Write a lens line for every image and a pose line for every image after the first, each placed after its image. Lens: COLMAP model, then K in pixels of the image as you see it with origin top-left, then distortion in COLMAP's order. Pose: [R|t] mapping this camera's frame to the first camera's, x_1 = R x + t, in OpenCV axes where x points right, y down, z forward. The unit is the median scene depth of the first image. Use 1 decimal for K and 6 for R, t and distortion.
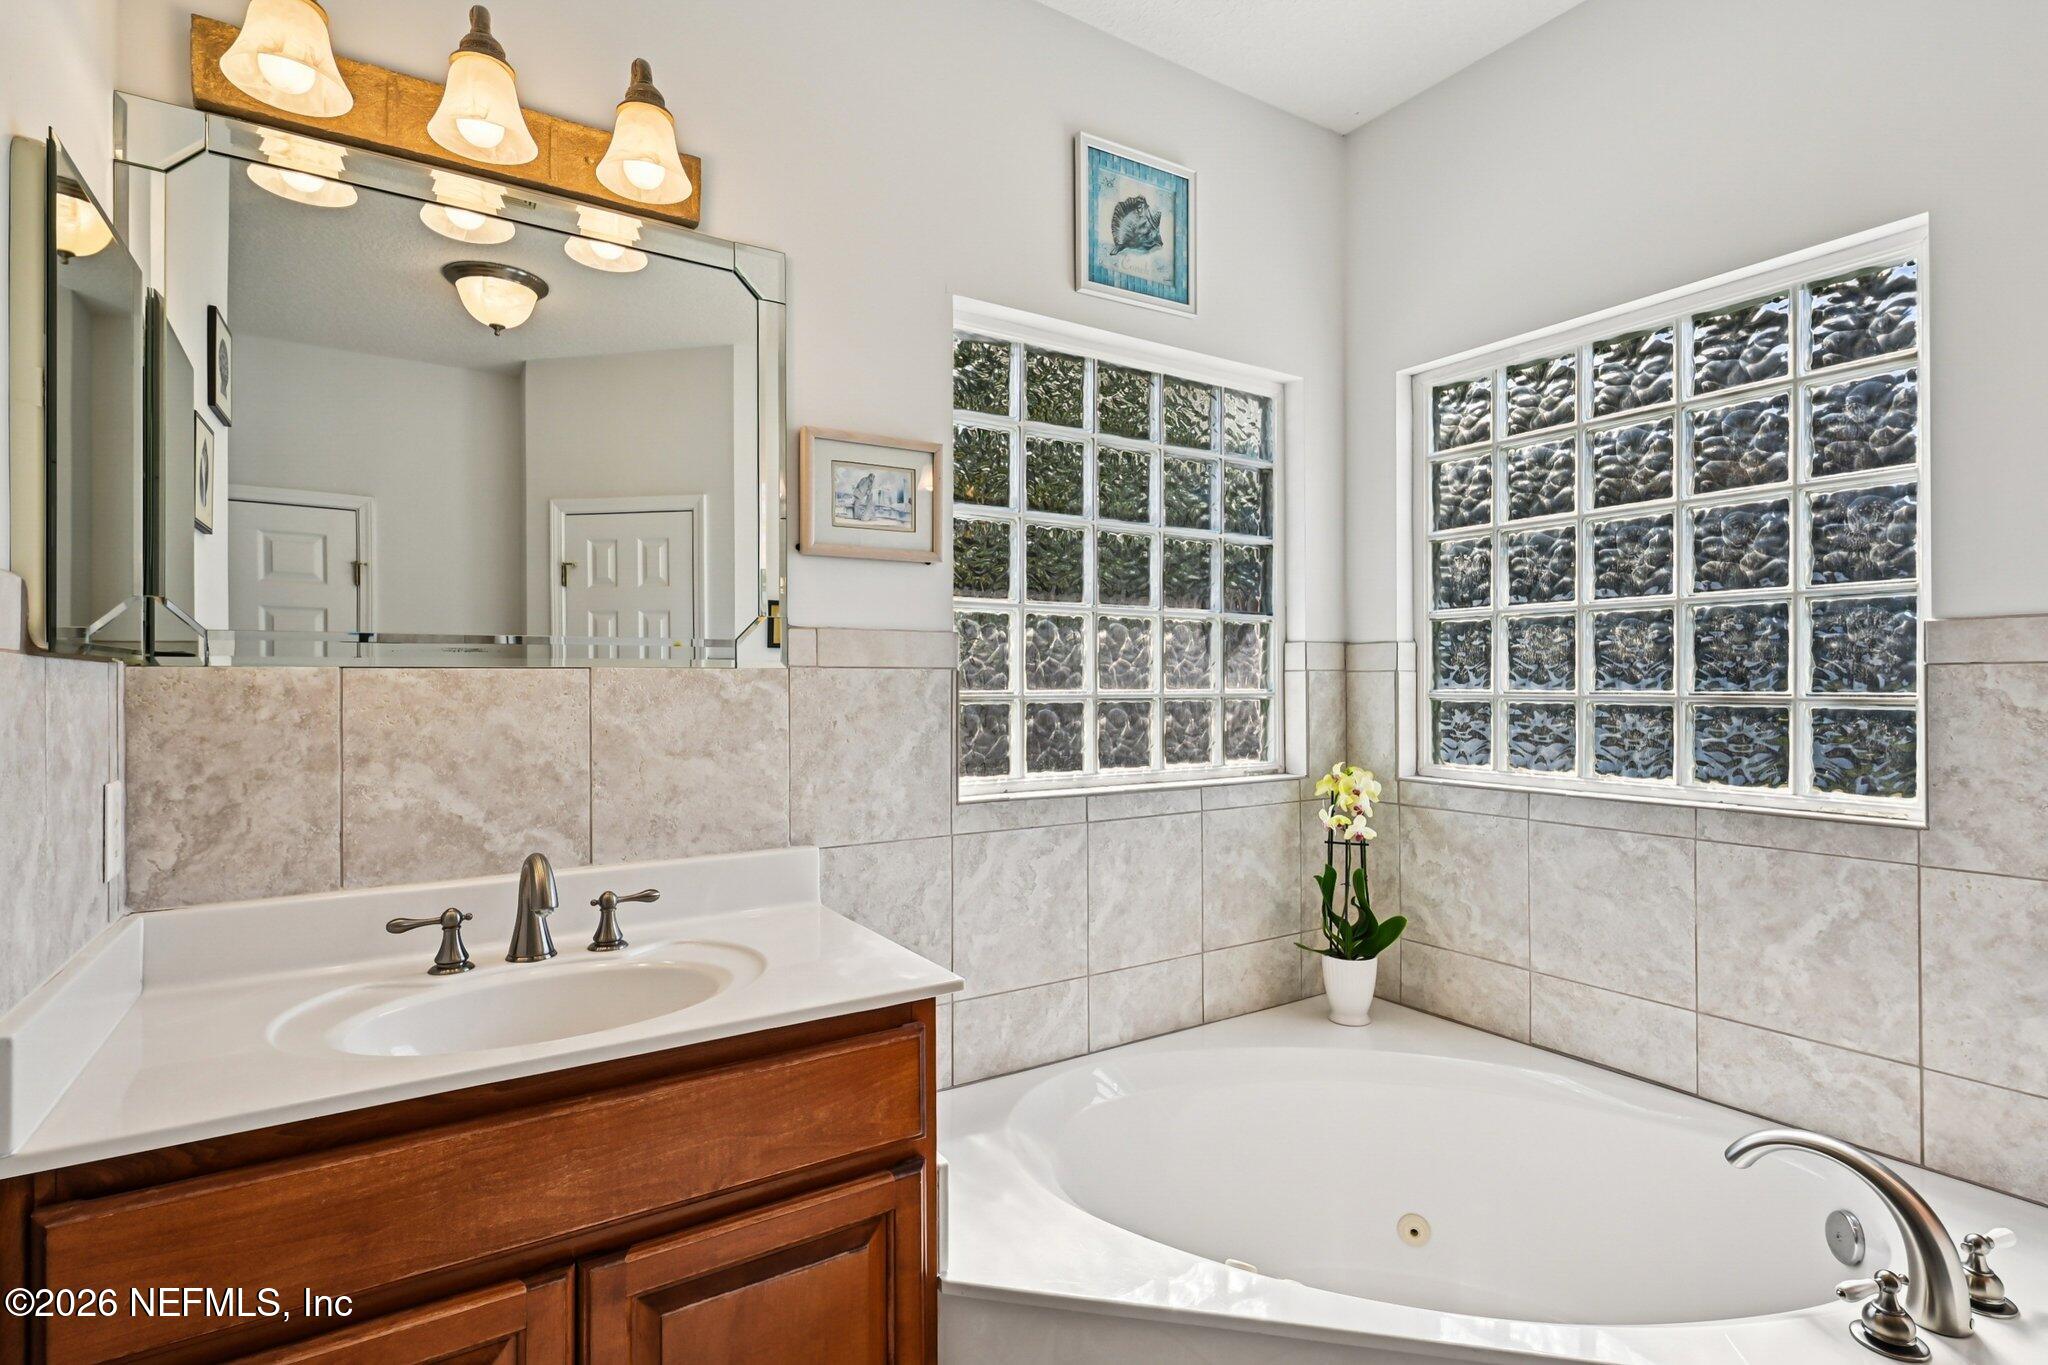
lens RADIAL K [[1009.7, 0, 1024.0], [0, 1009.7, 682.5], [0, 0, 1]] dist [0.000608, -0.000349]
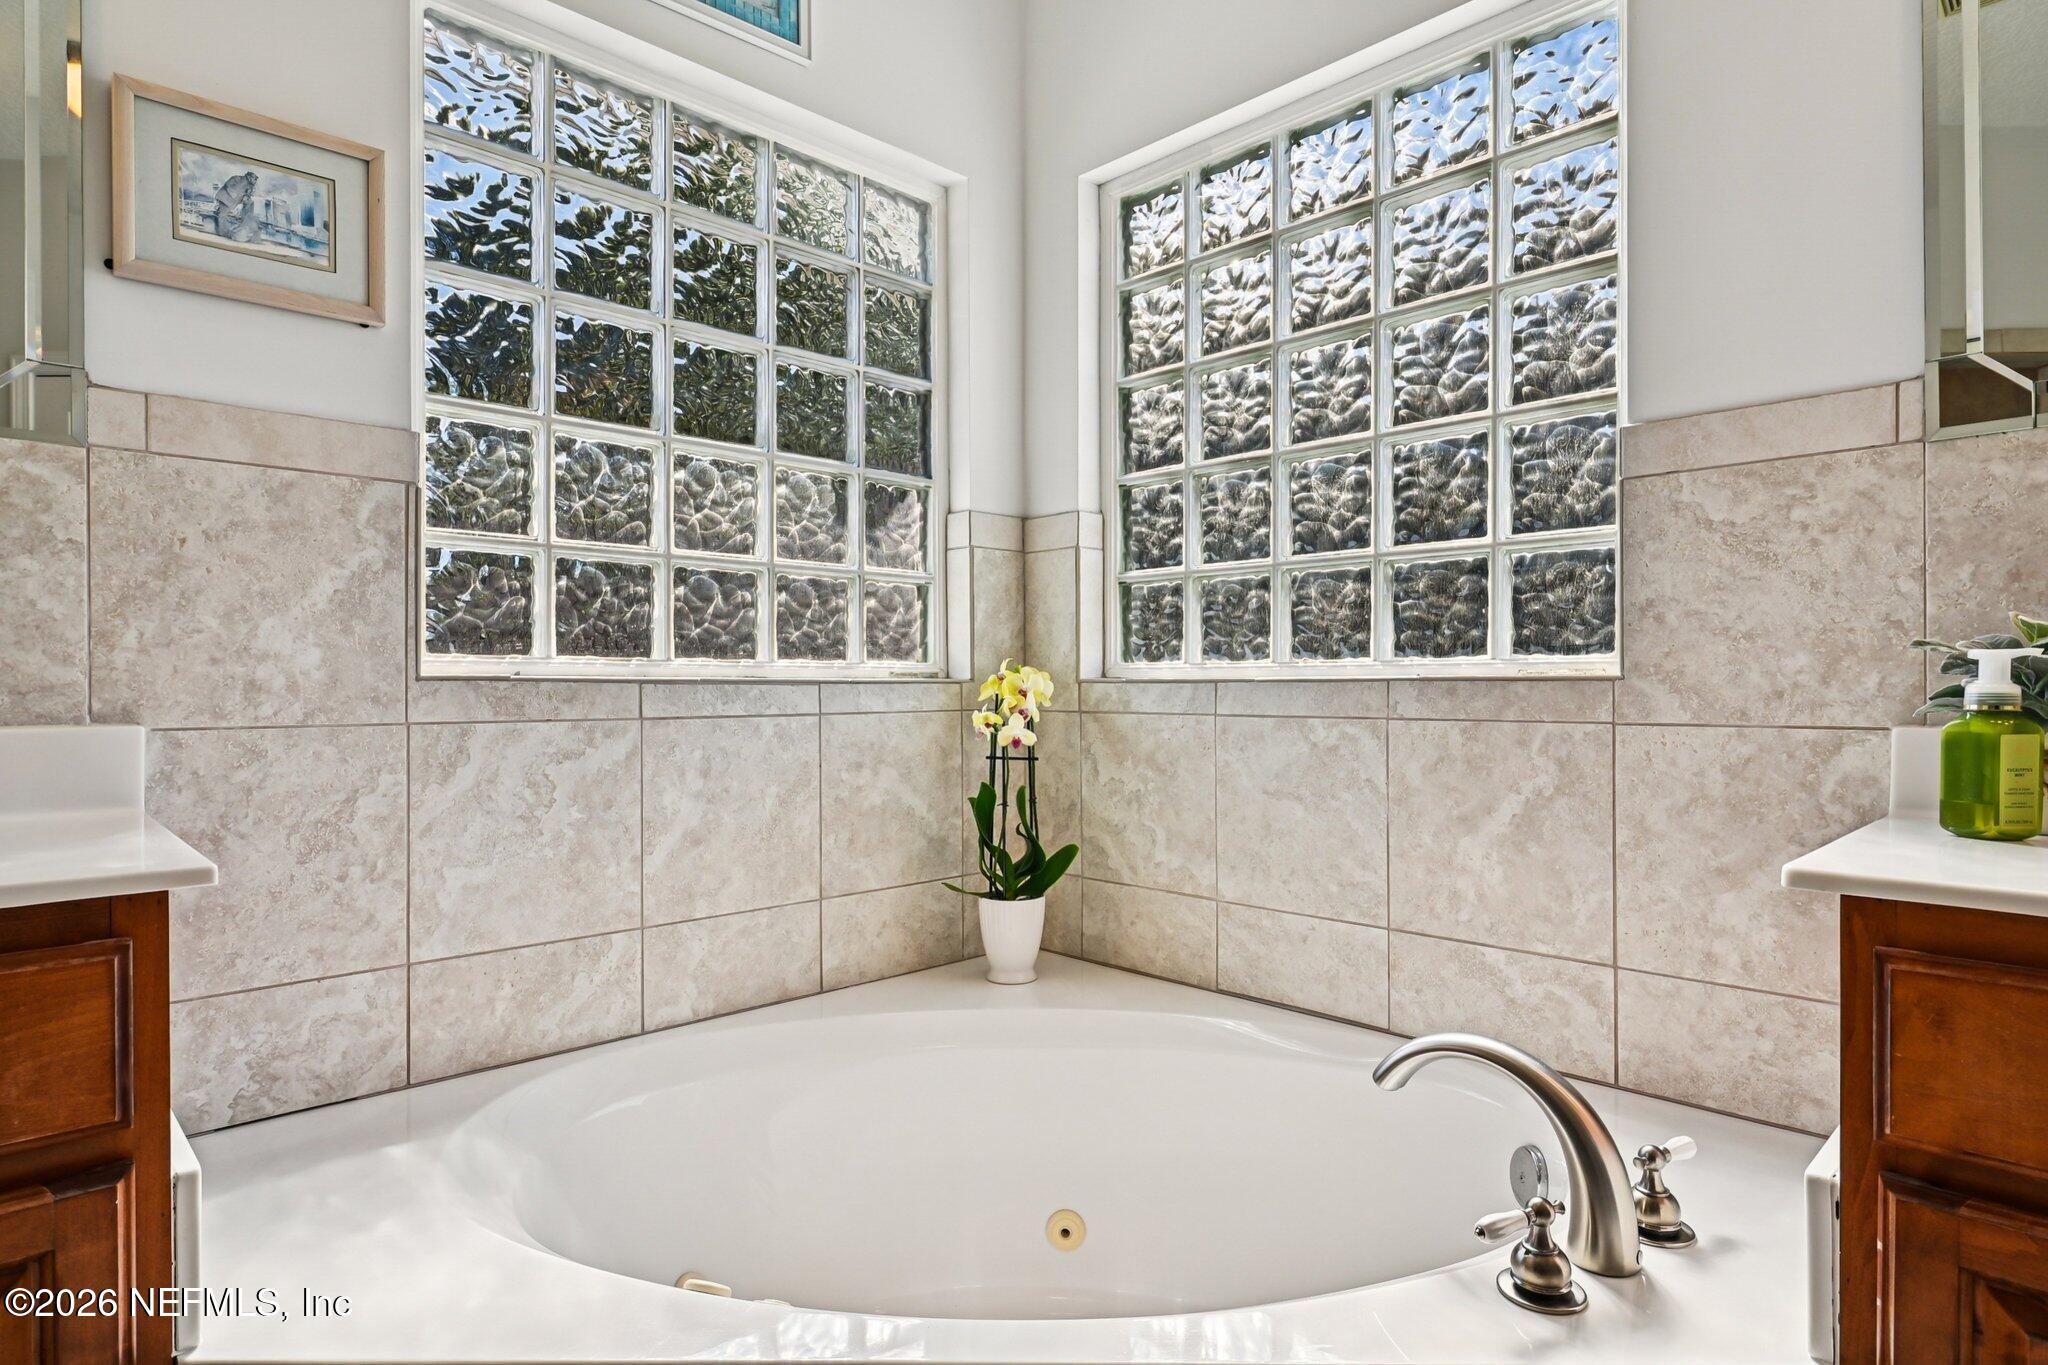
lens RADIAL K [[1133.2, 0, 1024.0], [0, 1133.2, 682.5], [0, 0, 1]] dist [0.000936, -0.000359]
pose [[0.980248, -0.000241, 0.197770, 0.185469], [-0.000696, 0.999989, 0.004668, 0.116506], [-0.197769, -0.004713, 0.980237, 0.150339]]
